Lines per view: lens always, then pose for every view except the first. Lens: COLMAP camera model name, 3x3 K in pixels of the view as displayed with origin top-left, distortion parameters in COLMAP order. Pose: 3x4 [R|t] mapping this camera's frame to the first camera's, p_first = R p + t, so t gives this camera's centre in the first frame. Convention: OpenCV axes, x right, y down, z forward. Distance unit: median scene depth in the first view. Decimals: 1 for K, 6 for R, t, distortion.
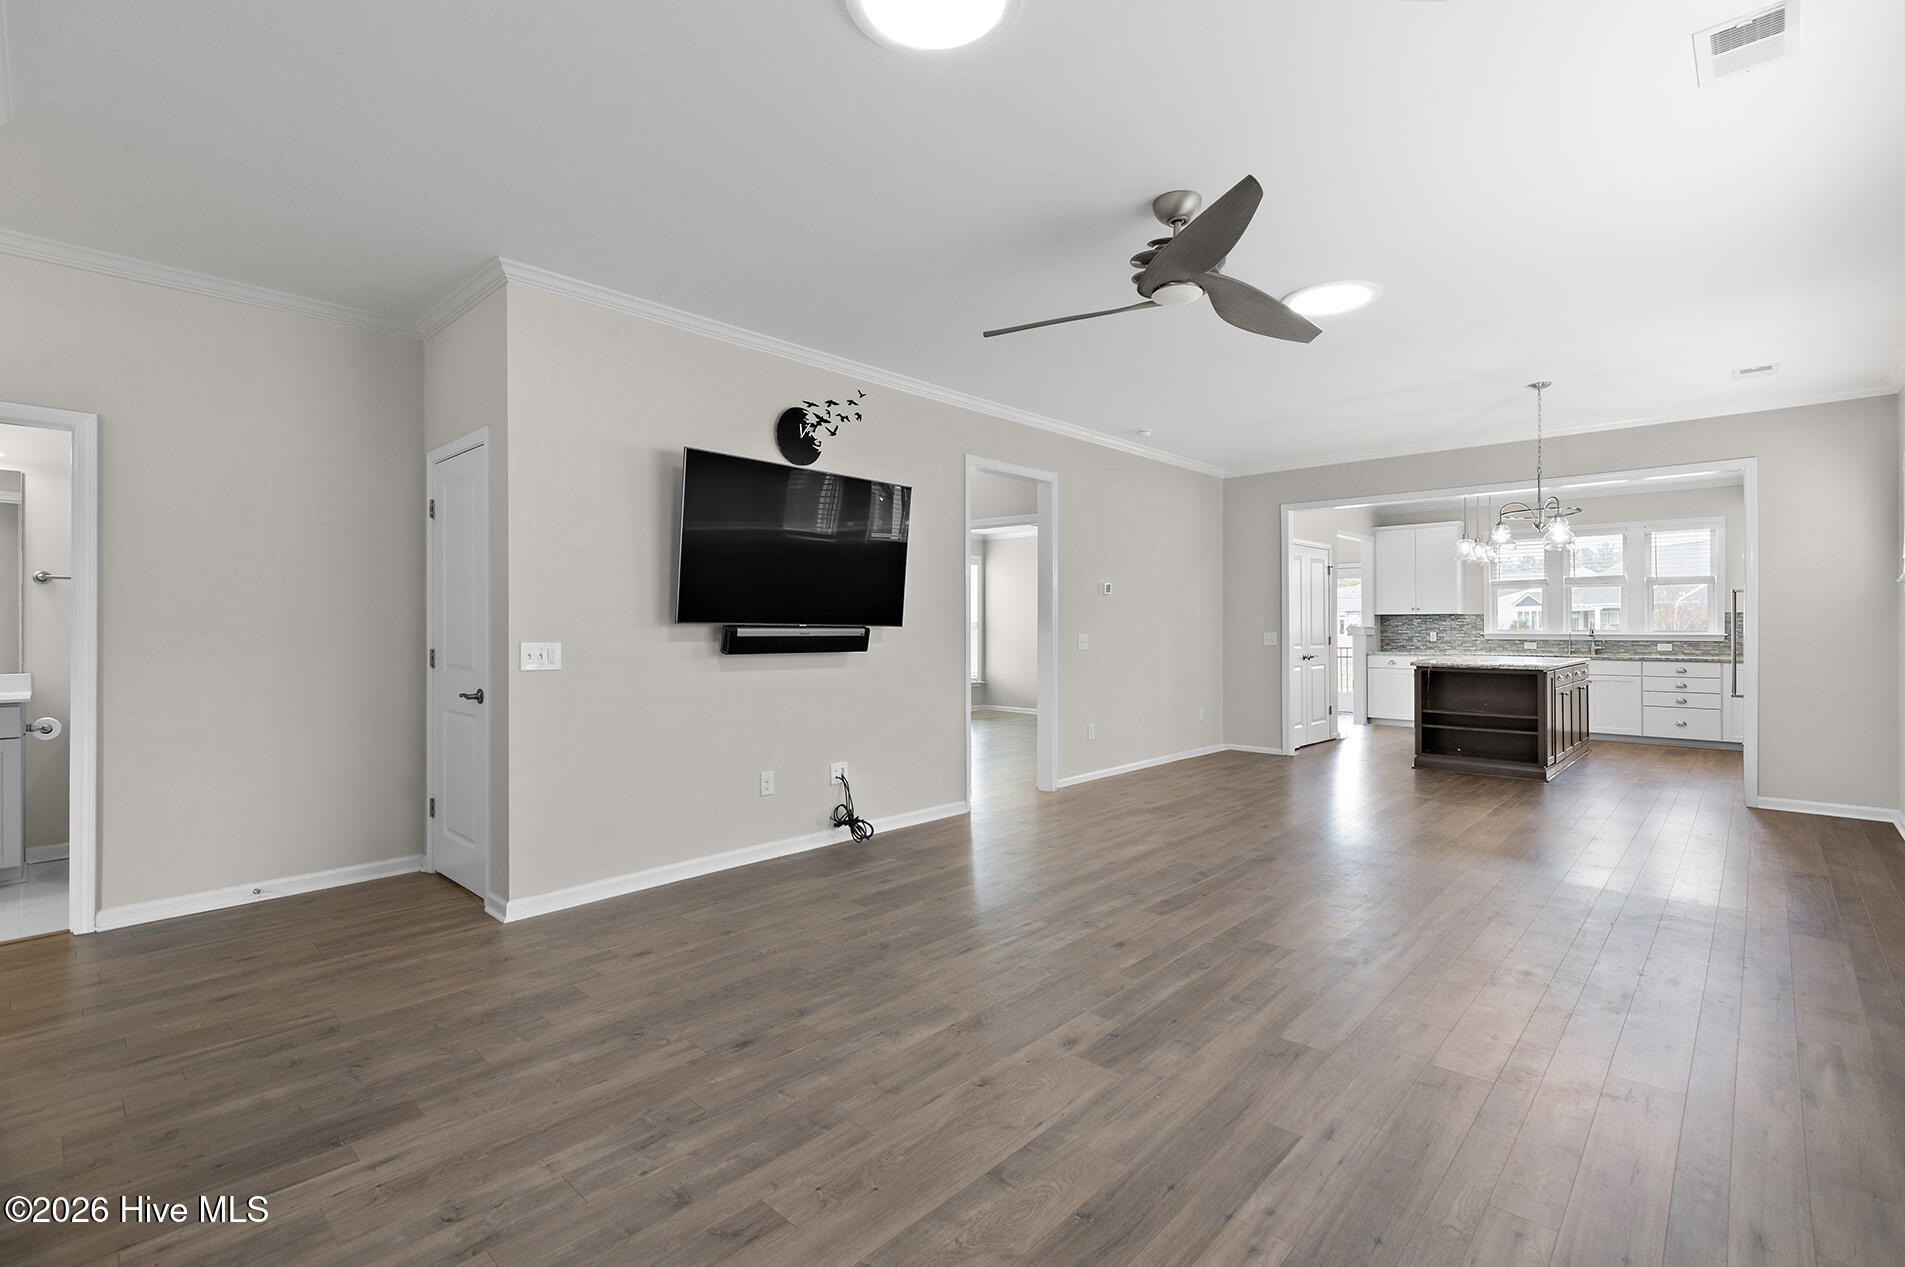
lens RADIAL K [[859.0, 0, 944.2], [0, 859.0, 626.5], [0, 0, 1]] dist [0.002683, -0.000165]
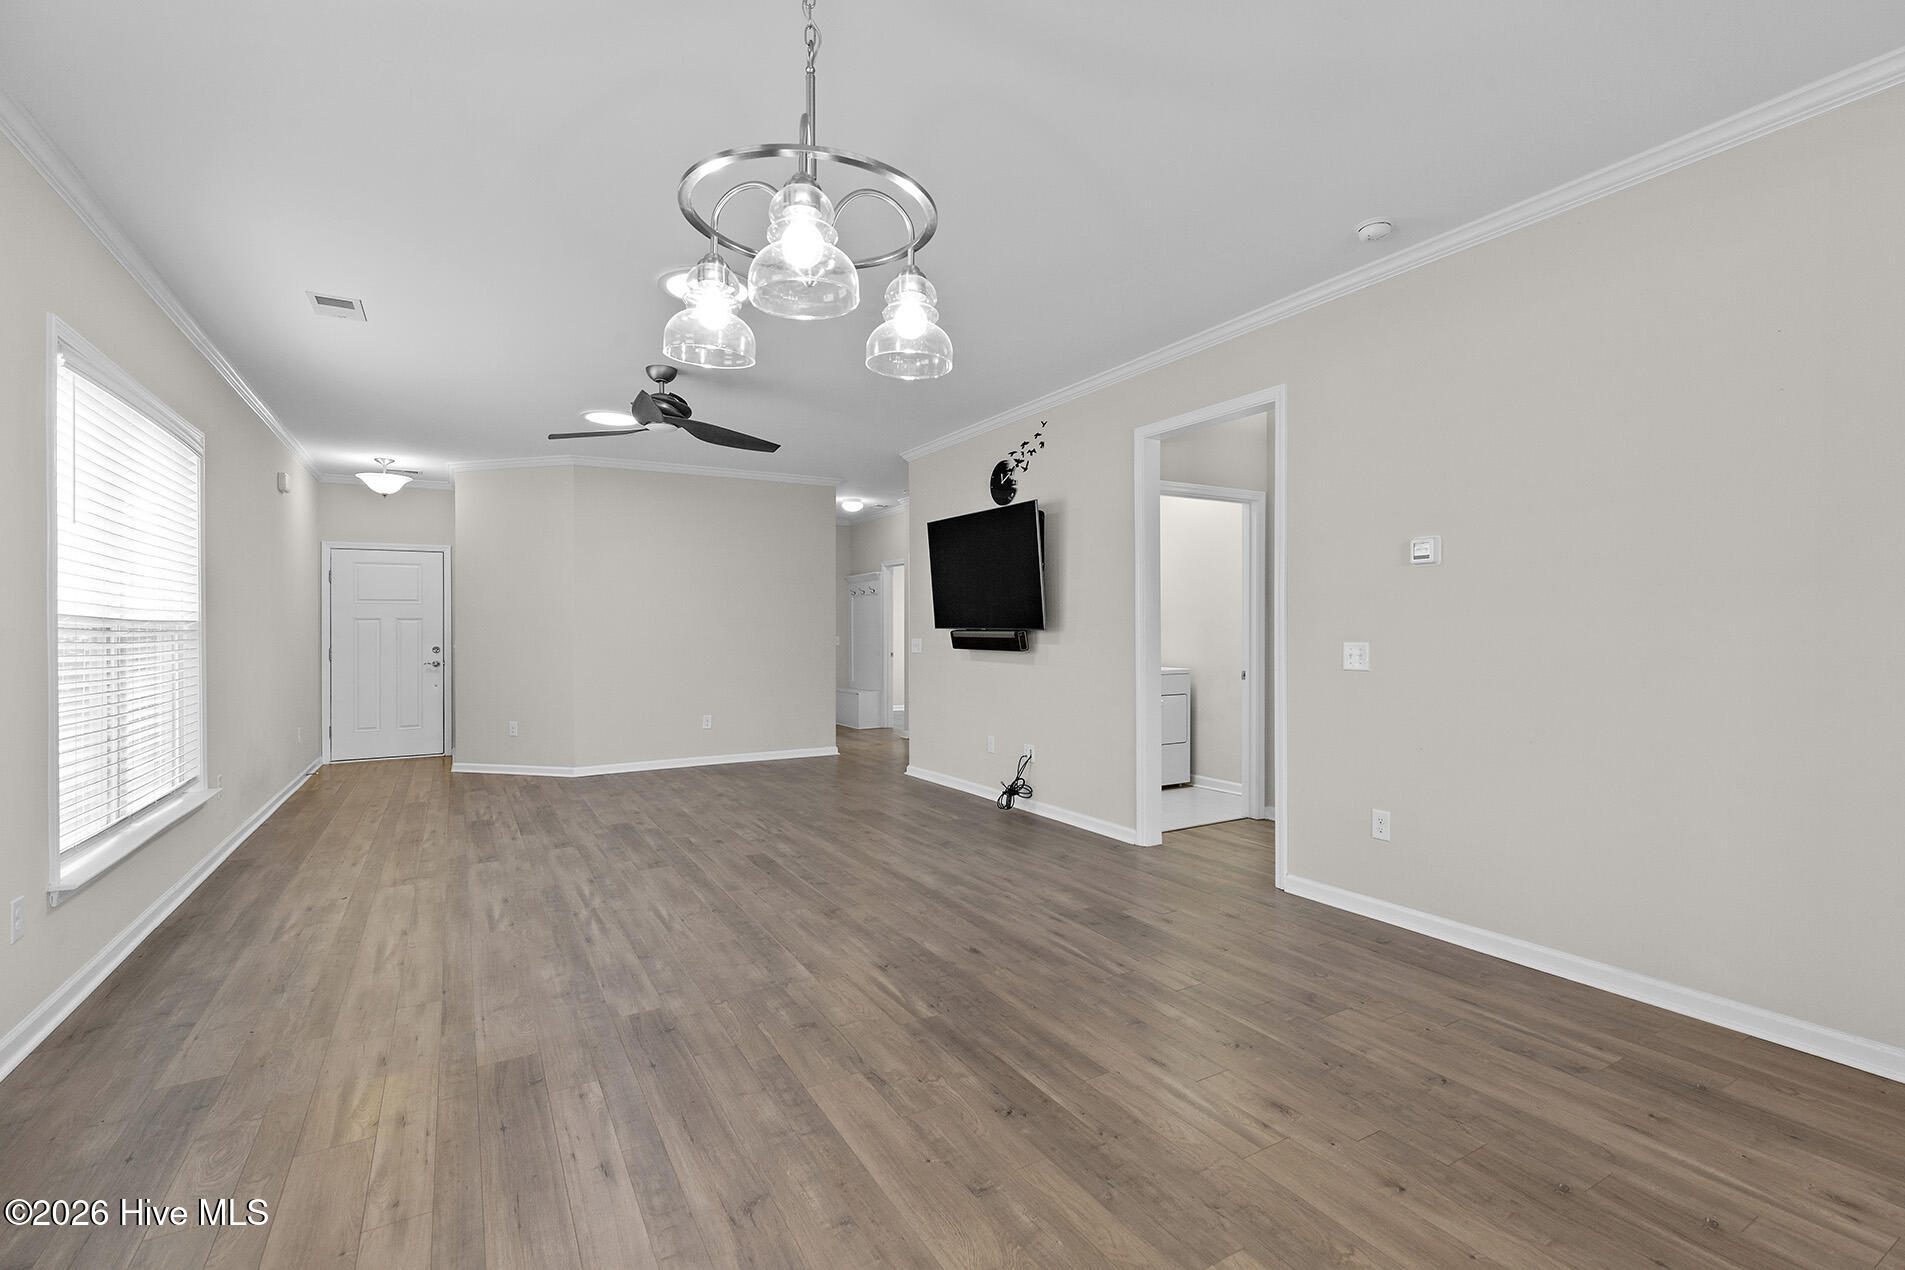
lens RADIAL K [[859.0, 0, 957.1], [0, 859.0, 625.5], [0, 0, 1]] dist [0.002683, -0.000165]
pose [[-0.285338, -0.001330, -0.958426, 1.082696], [0.007255, 0.999967, -0.003548, -0.002759], [0.958399, -0.007966, -0.285319, 1.292074]]
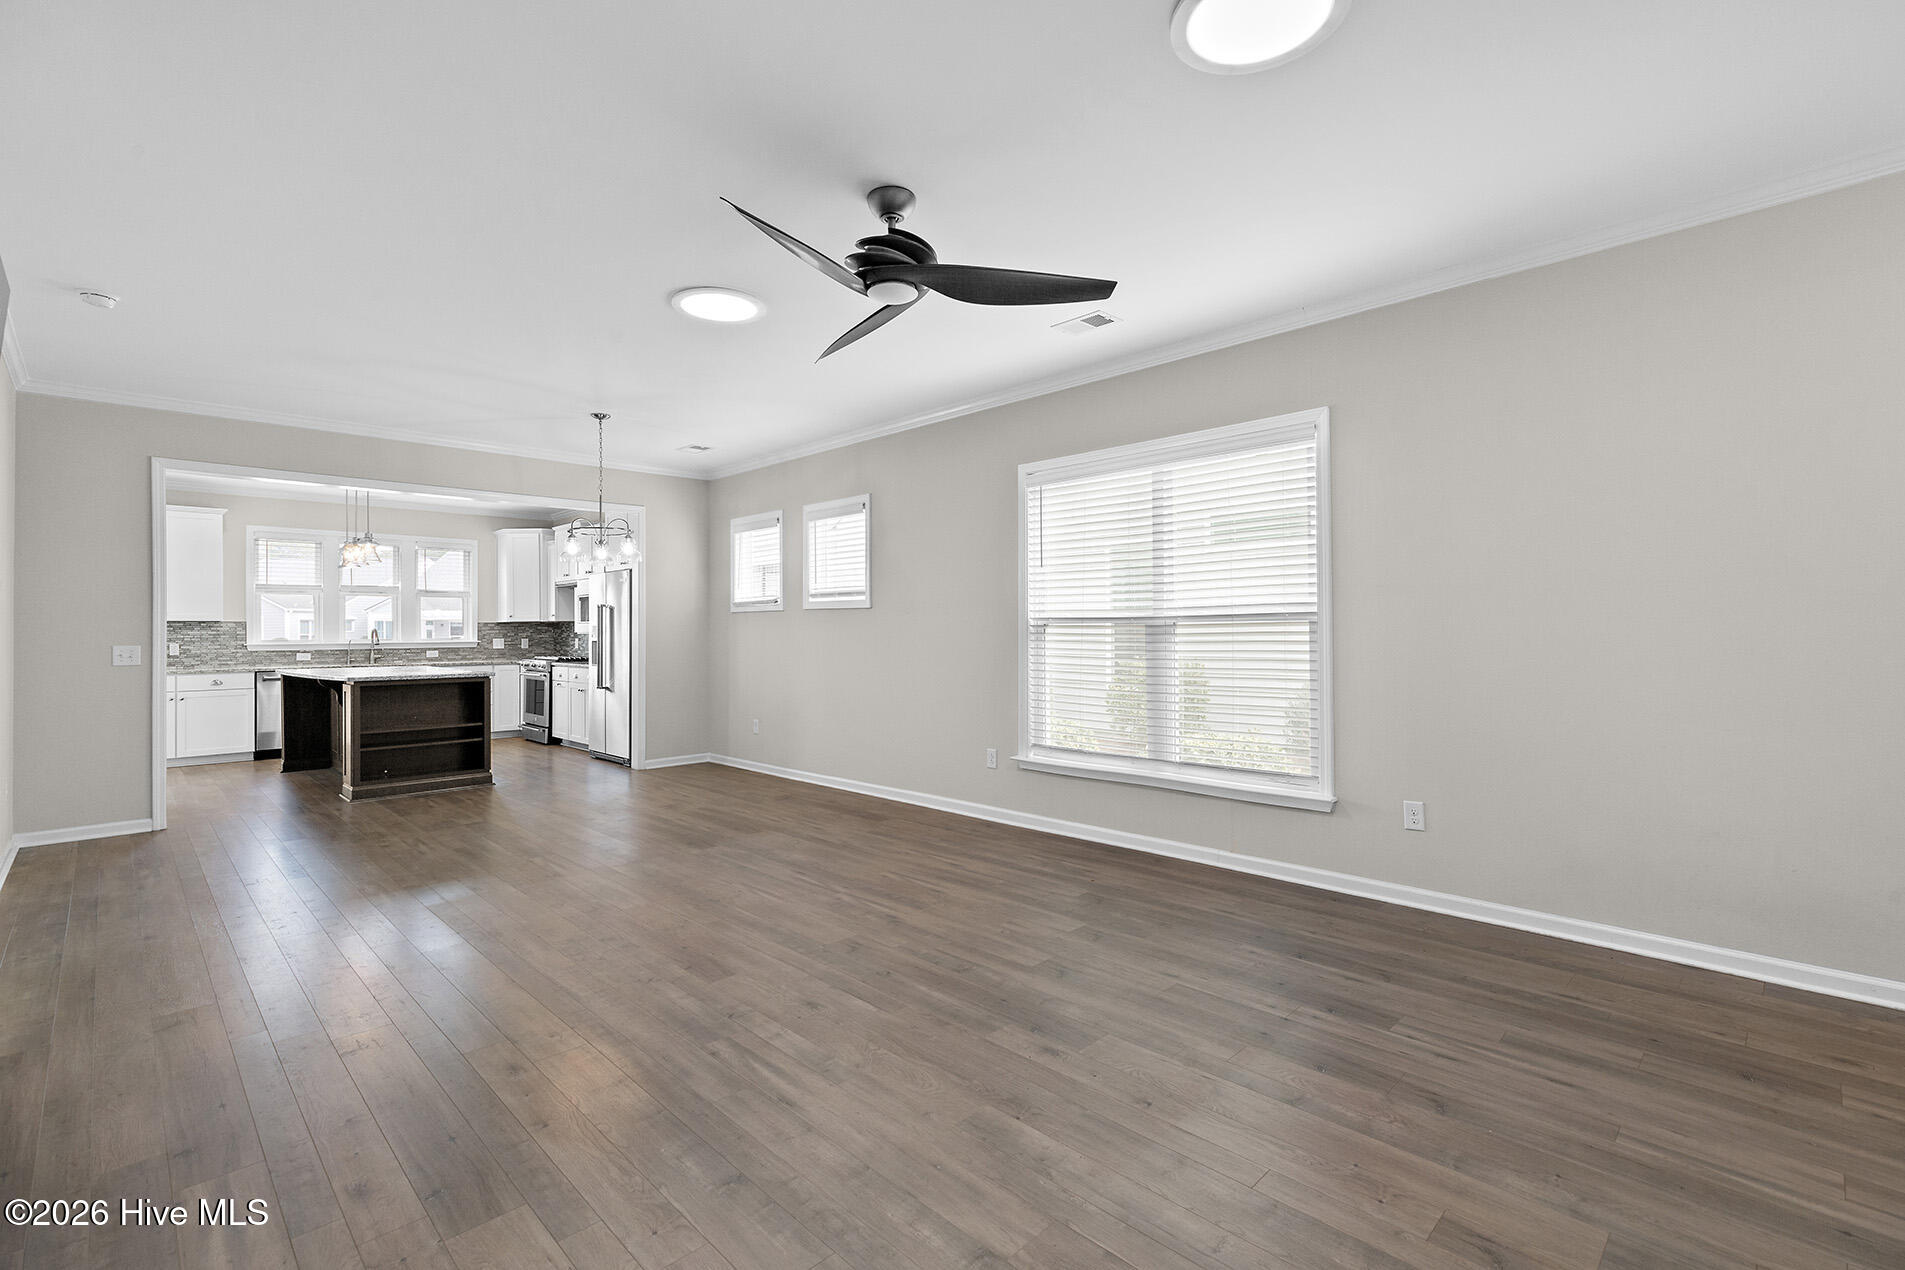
lens RADIAL K [[859.0, 0, 963.2], [0, 859.0, 636.6], [0, 0, 1]] dist [0.002683, -0.000165]
pose [[0.027657, -0.006245, 0.999598, -0.454741], [0.006352, 0.999961, 0.006072, -0.000891], [-0.999597, 0.006182, 0.027696, 0.577137]]
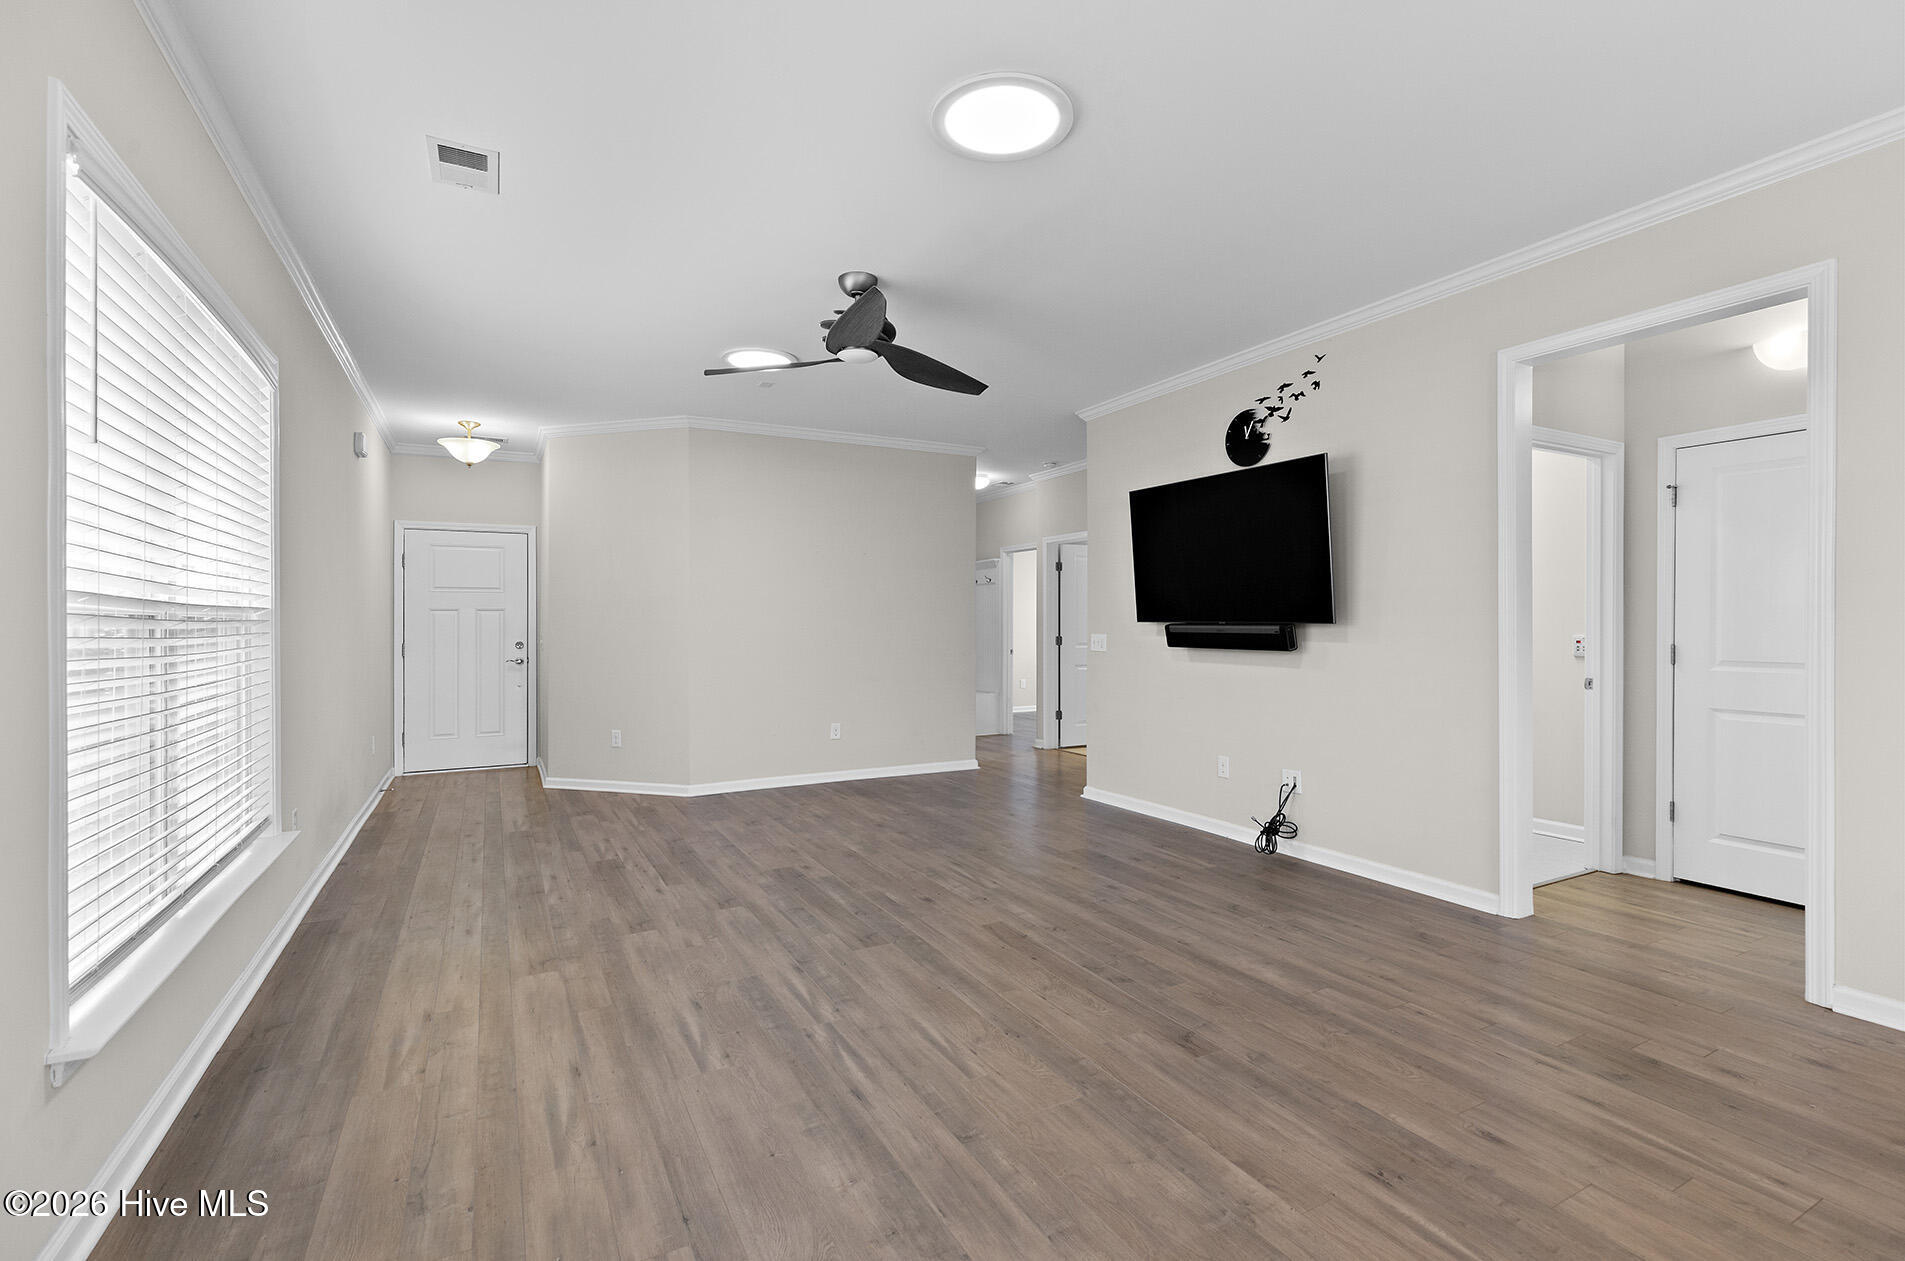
lens RADIAL K [[859.0, 0, 949.9], [0, 859.0, 620.2], [0, 0, 1]] dist [0.002683, -0.000165]
pose [[-0.320064, -0.002010, -0.947394, 0.908652], [0.004823, 0.999981, -0.003751, -0.002100], [0.947384, -0.005770, -0.320049, 0.984214]]
